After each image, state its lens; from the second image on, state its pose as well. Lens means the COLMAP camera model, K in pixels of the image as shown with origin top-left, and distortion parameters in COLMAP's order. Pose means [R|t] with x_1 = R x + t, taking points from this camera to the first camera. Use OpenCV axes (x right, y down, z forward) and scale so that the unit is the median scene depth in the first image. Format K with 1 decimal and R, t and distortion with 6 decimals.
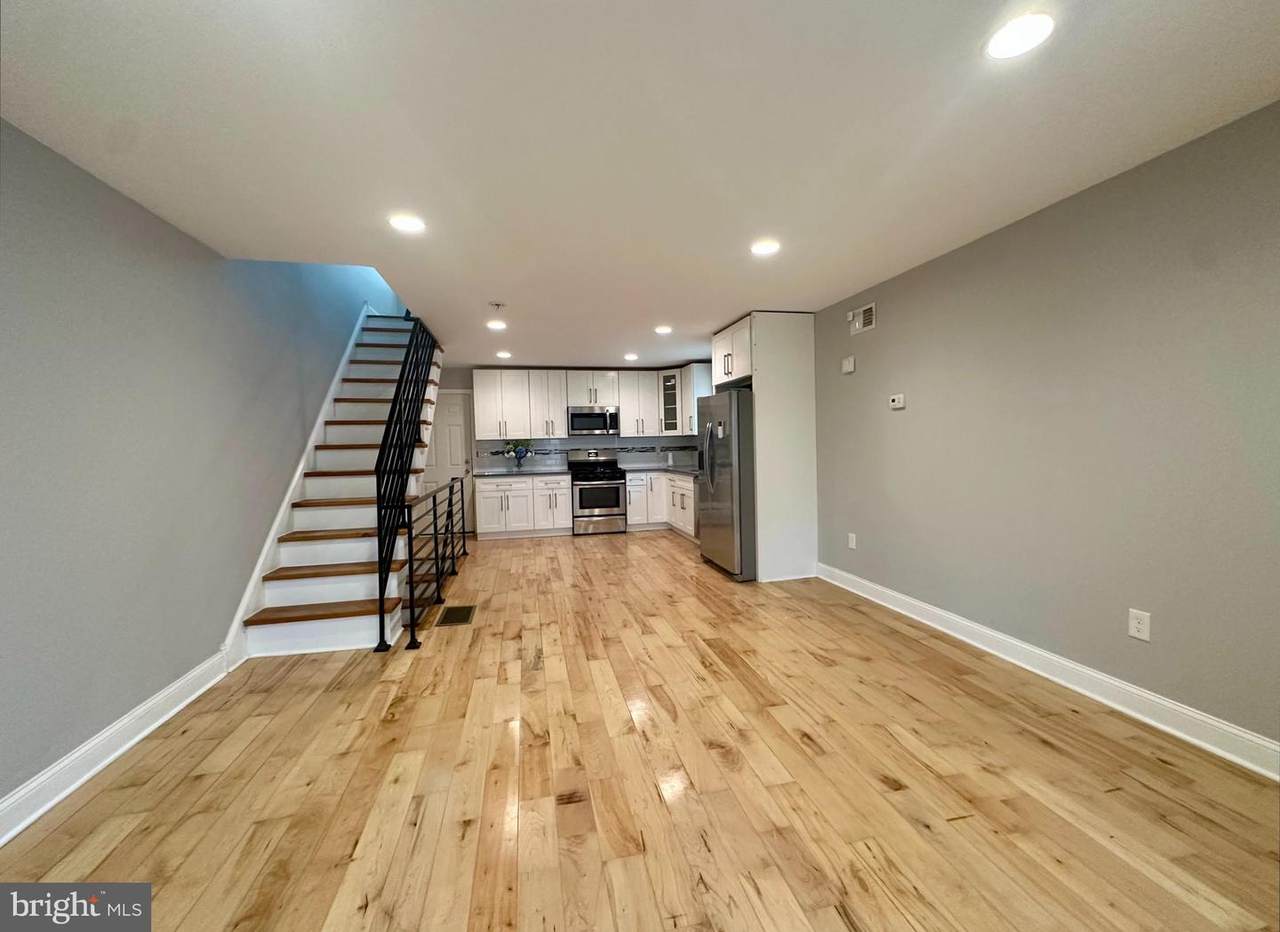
lens RADIAL K [[532.5, 0, 644.3], [0, 532.5, 463.1], [0, 0, 1]] dist [-0.000647, -0.000046]
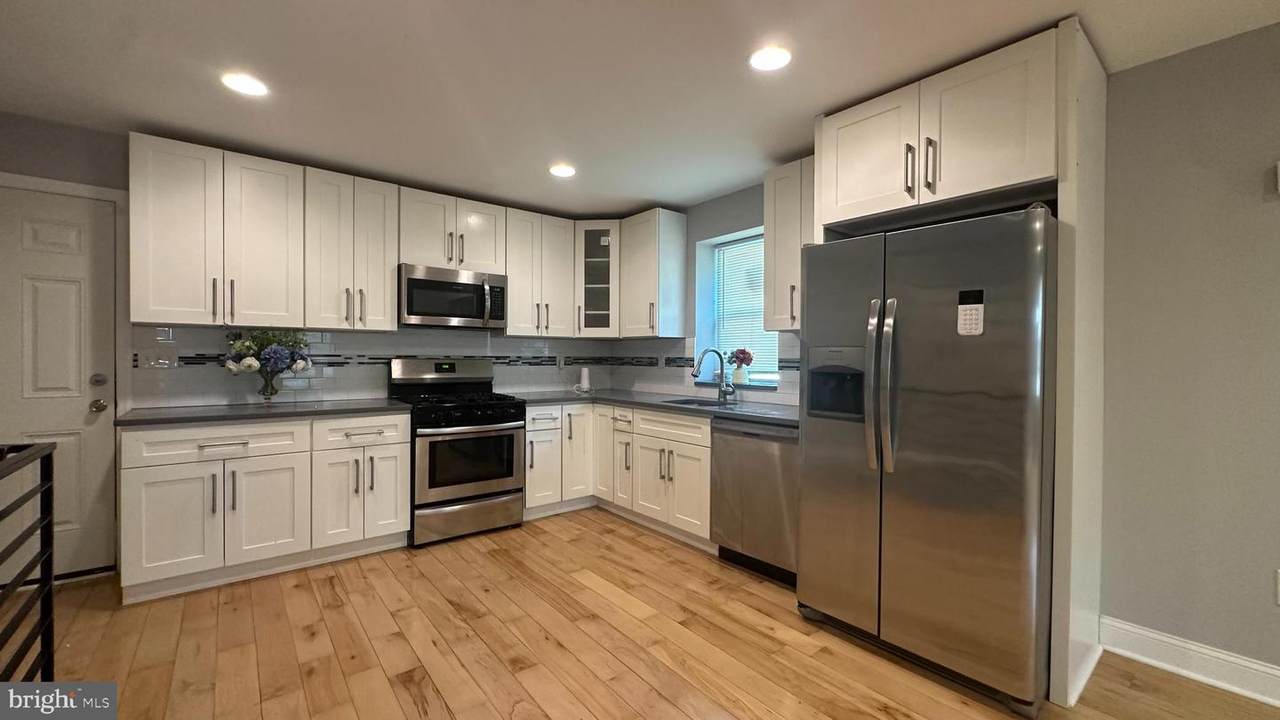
lens RADIAL K [[509.1, 0, 639.1], [0, 509.1, 362.4], [0, 0, 1]] dist [-0.008005, -0.000340]
pose [[0.894276, 0.026211, 0.446747, -0.155315], [-0.013104, 0.999389, -0.032402, -0.008868], [-0.447323, 0.023122, 0.894073, 0.525813]]
